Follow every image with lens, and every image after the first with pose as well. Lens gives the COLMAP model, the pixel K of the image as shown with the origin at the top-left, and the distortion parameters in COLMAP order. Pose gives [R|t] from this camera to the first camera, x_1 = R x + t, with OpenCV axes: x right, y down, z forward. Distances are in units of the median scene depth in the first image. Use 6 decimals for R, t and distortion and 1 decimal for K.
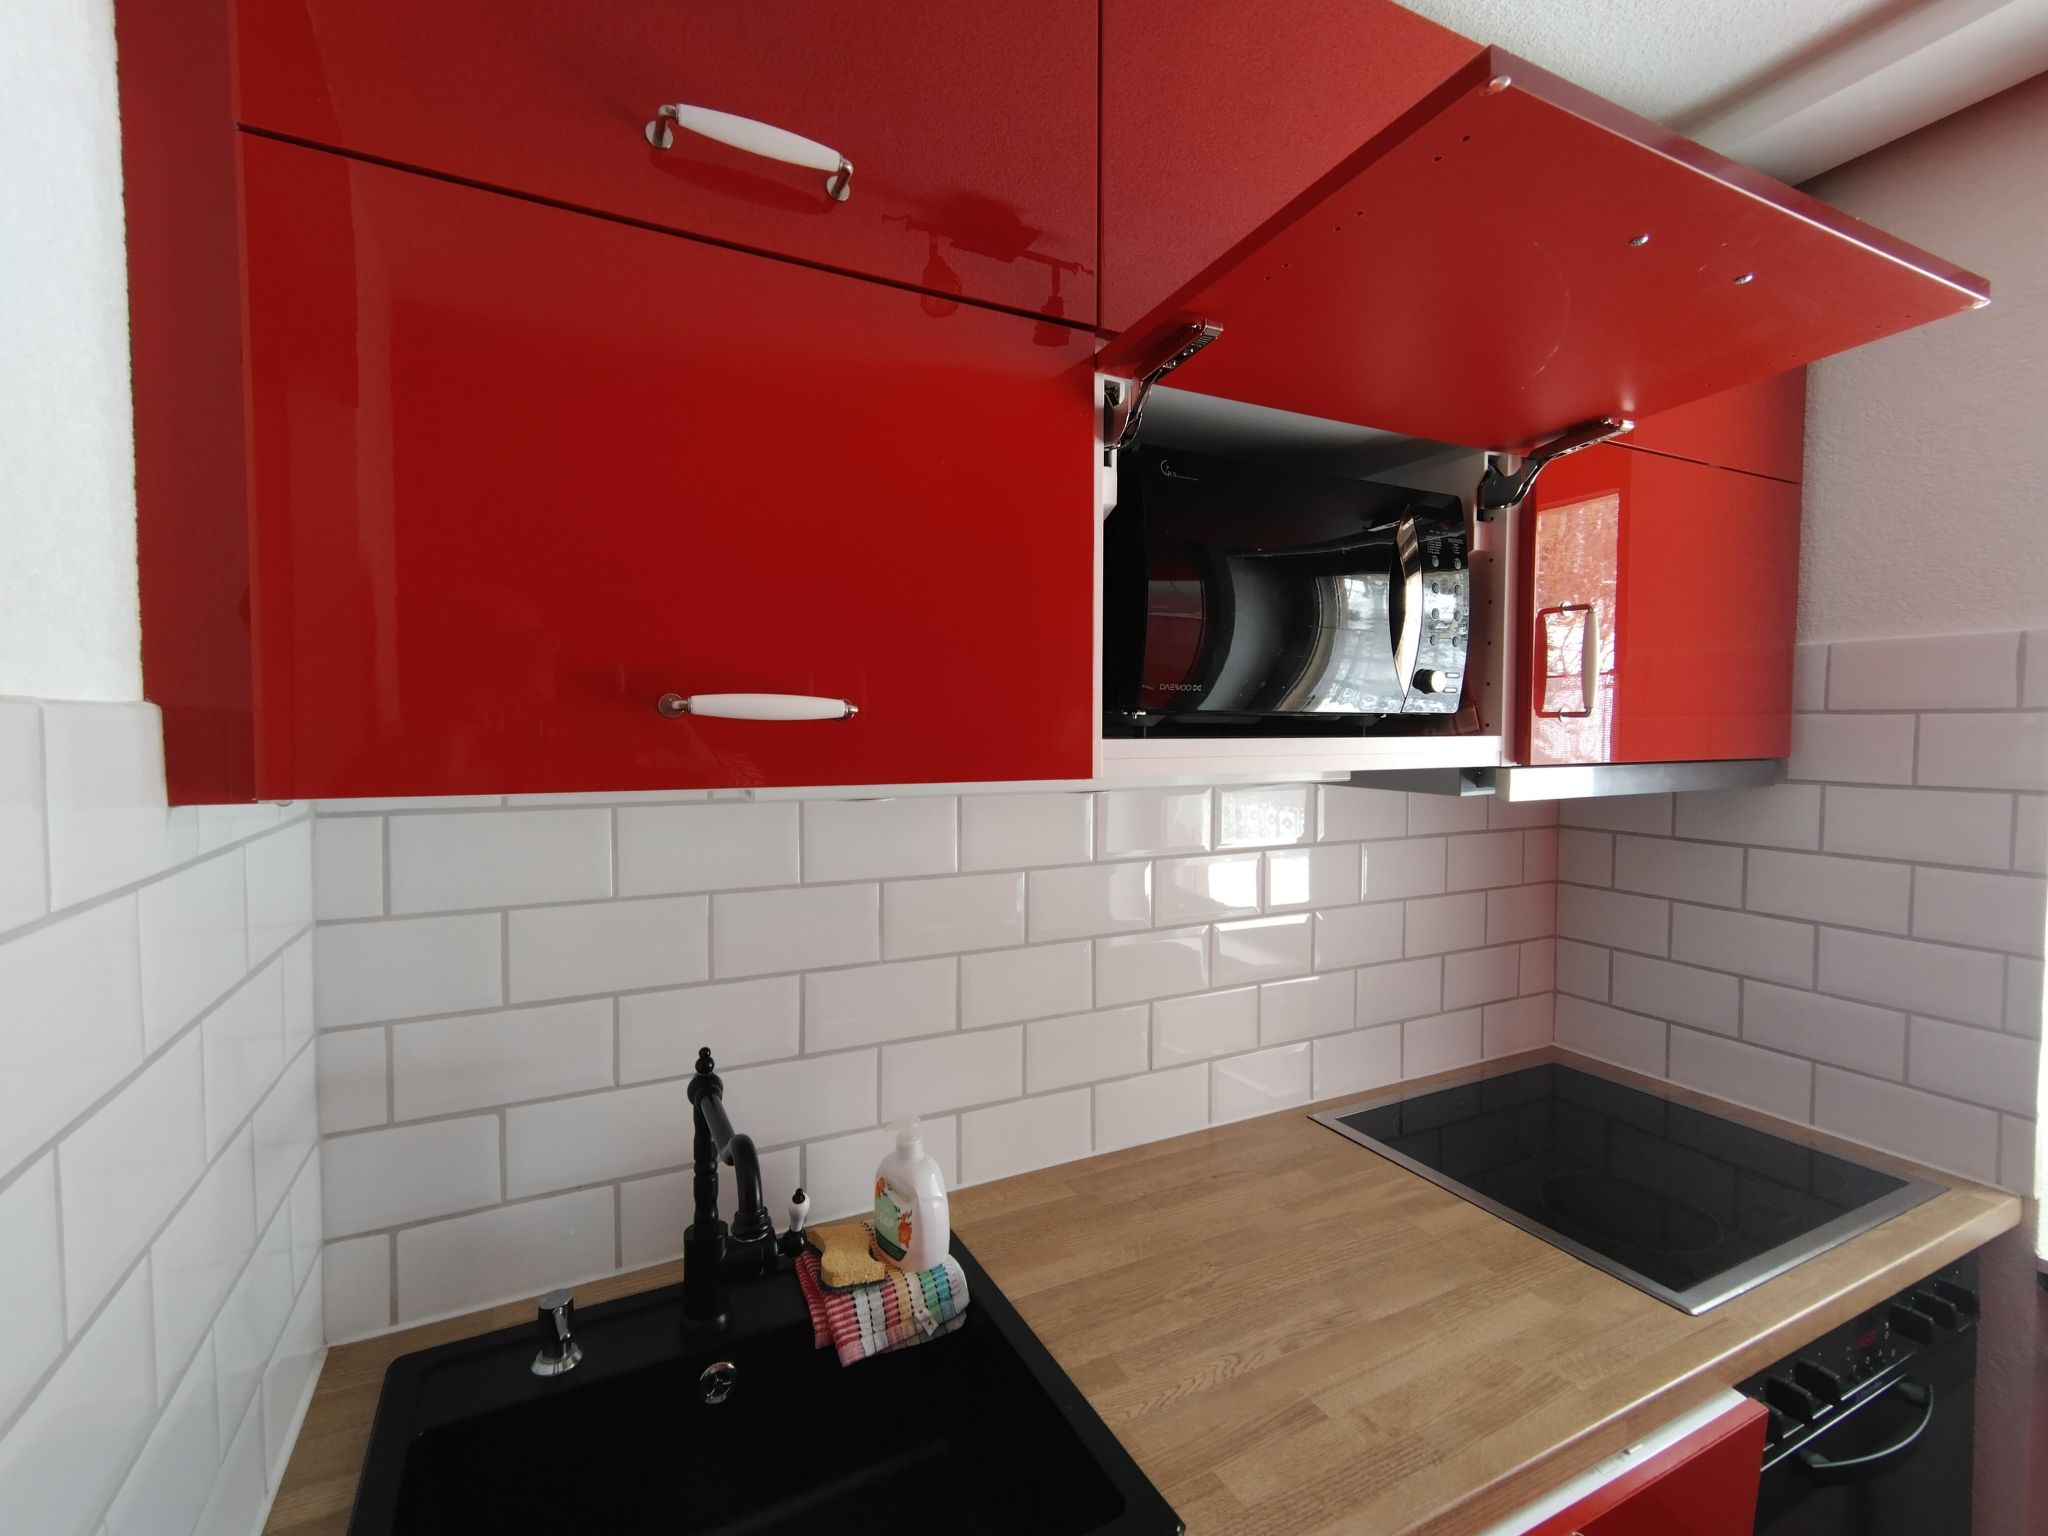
lens RADIAL K [[930.0, 0, 1024.0], [0, 930.0, 768.0], [0, 0, 1]] dist [0.002031, 0.000200]
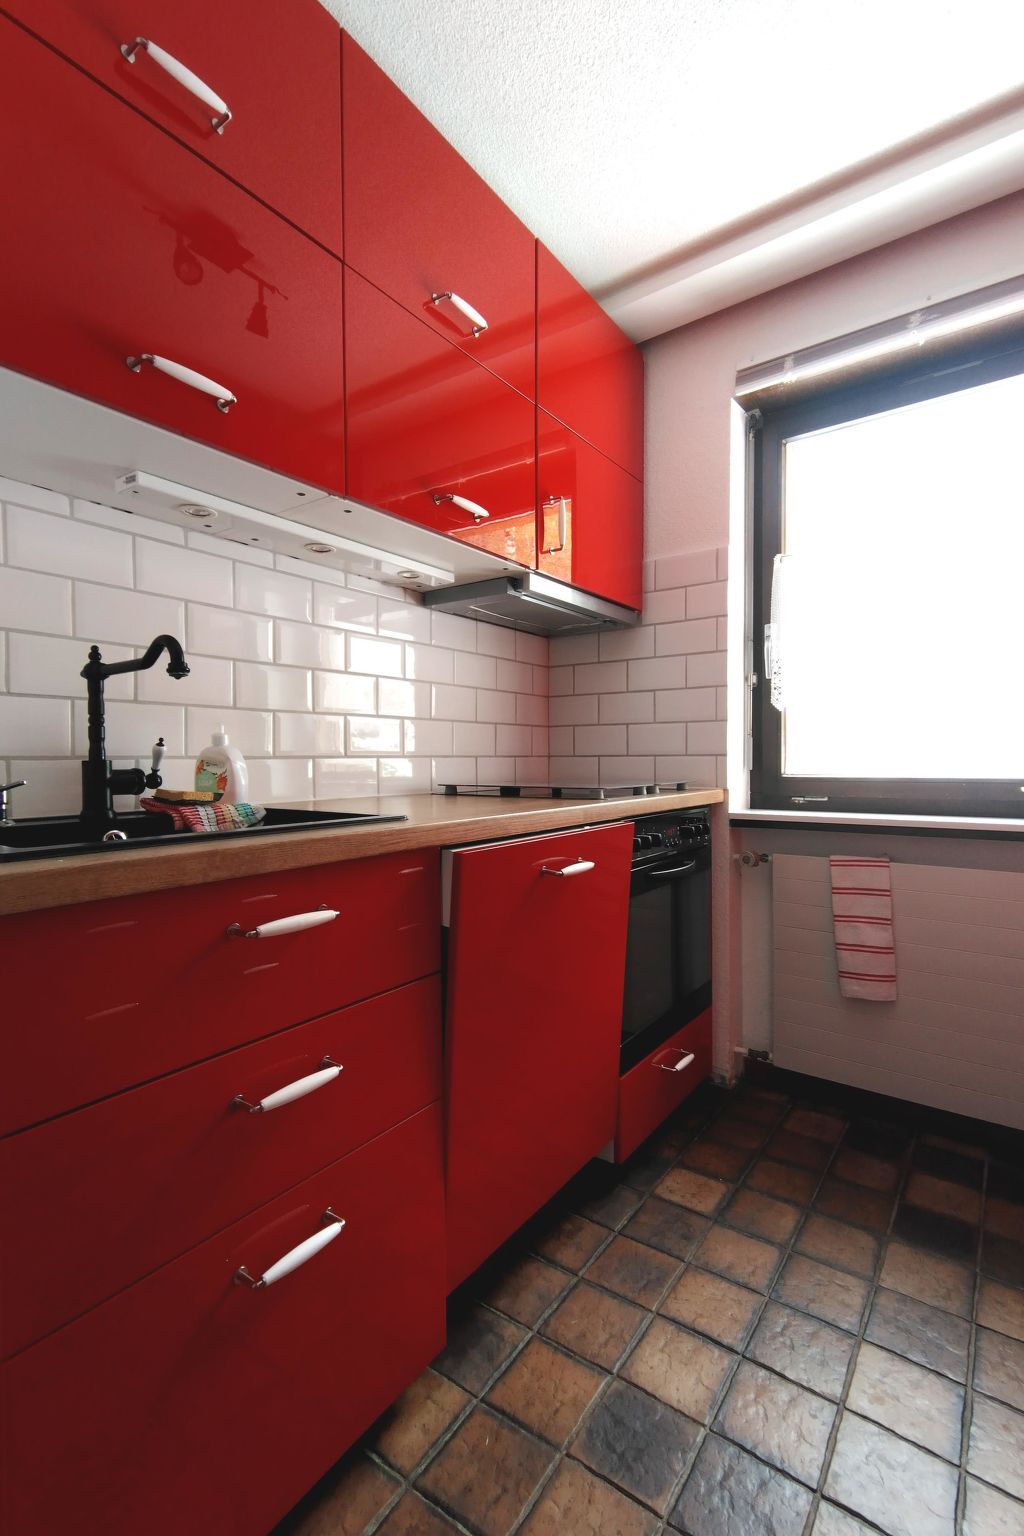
lens RADIAL K [[698.2, 0, 515.9], [0, 698.2, 784.2], [0, 0, 1]] dist [0.001901, -0.003559]
pose [[0.885017, -0.018161, 0.465204, -0.213693], [0.021999, 0.999754, -0.002821, 0.449772], [-0.465038, 0.012731, 0.885199, -0.318790]]
